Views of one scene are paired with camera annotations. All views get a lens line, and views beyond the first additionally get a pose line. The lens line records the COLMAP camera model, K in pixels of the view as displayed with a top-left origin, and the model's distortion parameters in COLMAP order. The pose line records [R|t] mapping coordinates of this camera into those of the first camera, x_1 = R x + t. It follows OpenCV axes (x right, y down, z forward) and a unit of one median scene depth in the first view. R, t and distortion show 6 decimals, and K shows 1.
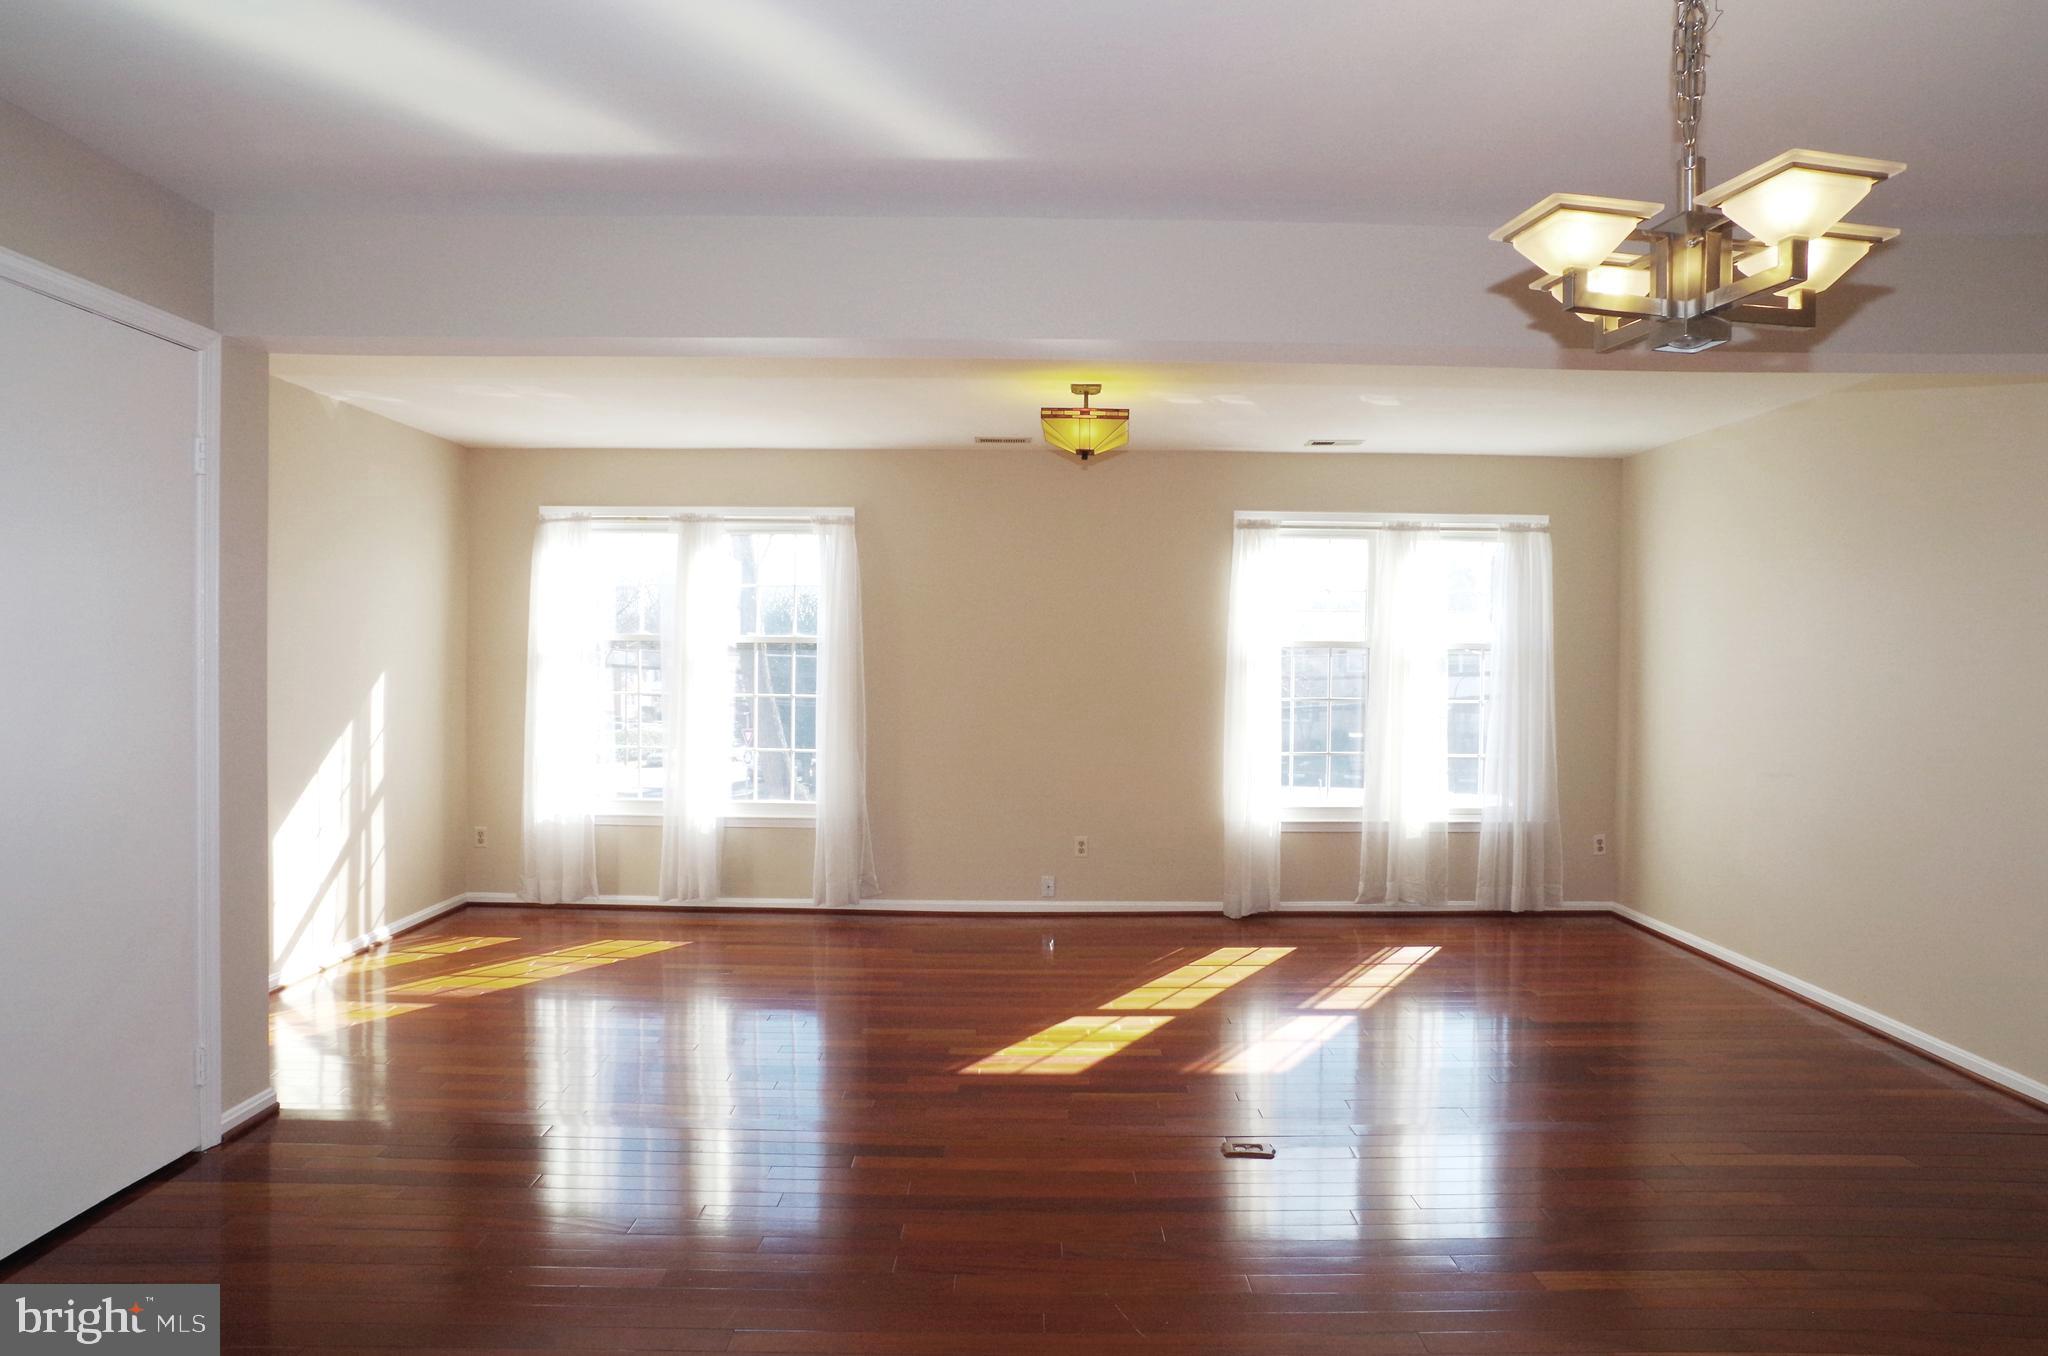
lens RADIAL K [[1268.0, 0, 1032.4], [0, 1268.0, 670.1], [0, 0, 1]] dist [-0.087349, 0.077690]
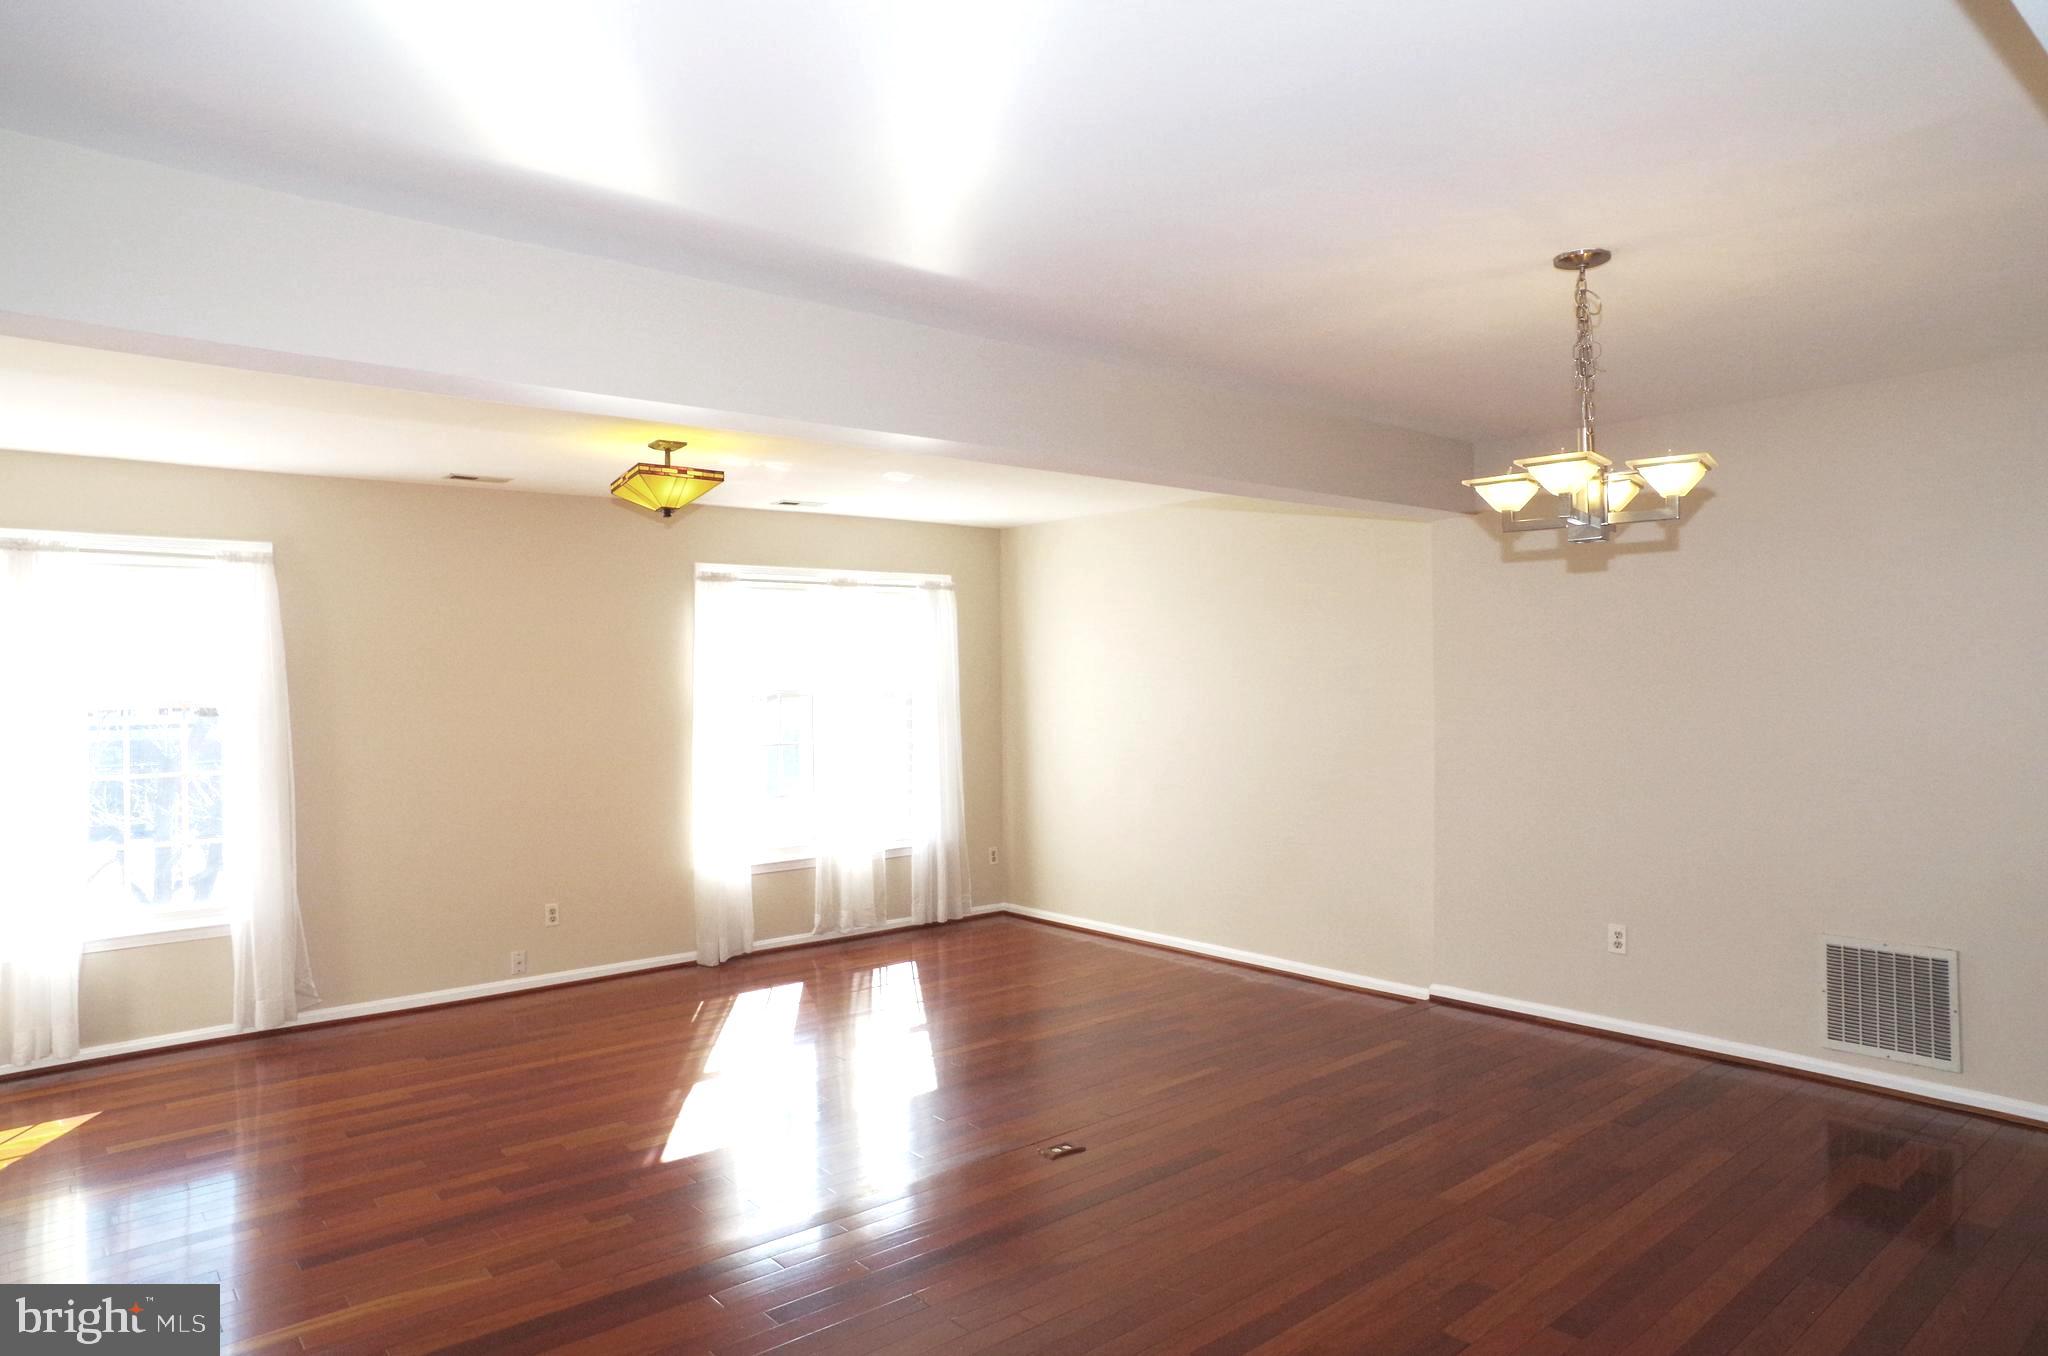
lens RADIAL K [[1278.9, 0, 1024.0], [0, 1278.9, 678.0], [0, 0, 1]] dist [-0.058931, 0.077169]
pose [[0.772128, -0.019477, 0.635169, -0.293295], [0.027113, 0.999630, -0.002307, -0.024977], [-0.634889, 0.019003, 0.772370, 0.049172]]
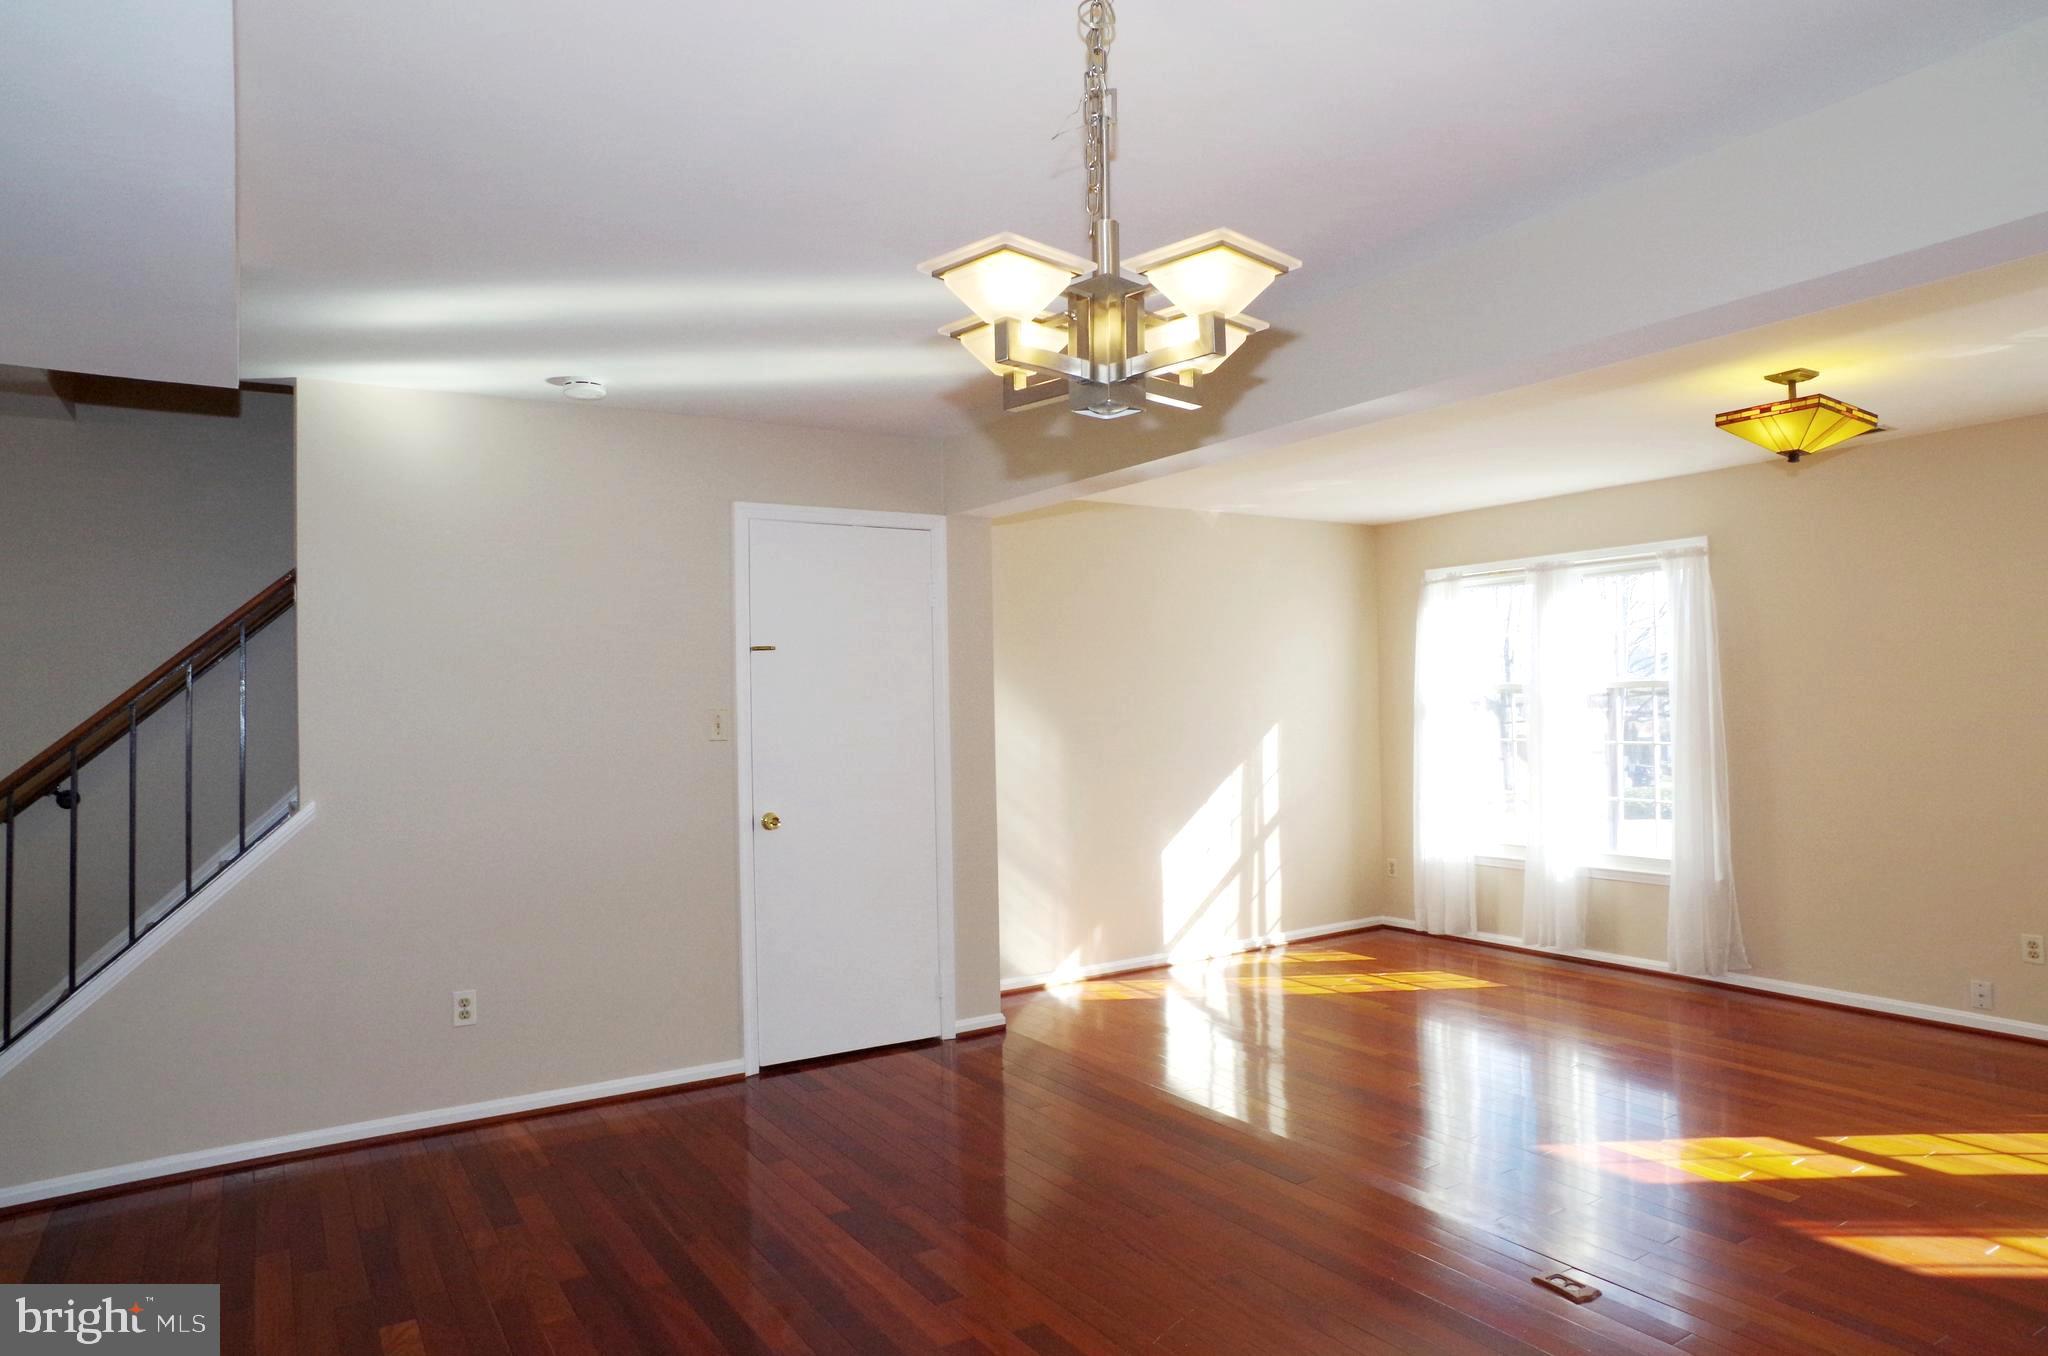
lens RADIAL K [[1268.0, 0, 1032.4], [0, 1268.0, 670.1], [0, 0, 1]] dist [-0.087349, 0.077690]
pose [[0.538238, -0.041962, -0.841748, 0.350989], [0.017027, 0.999097, -0.038919, -0.006123], [0.842621, 0.006615, 0.538467, 0.114918]]
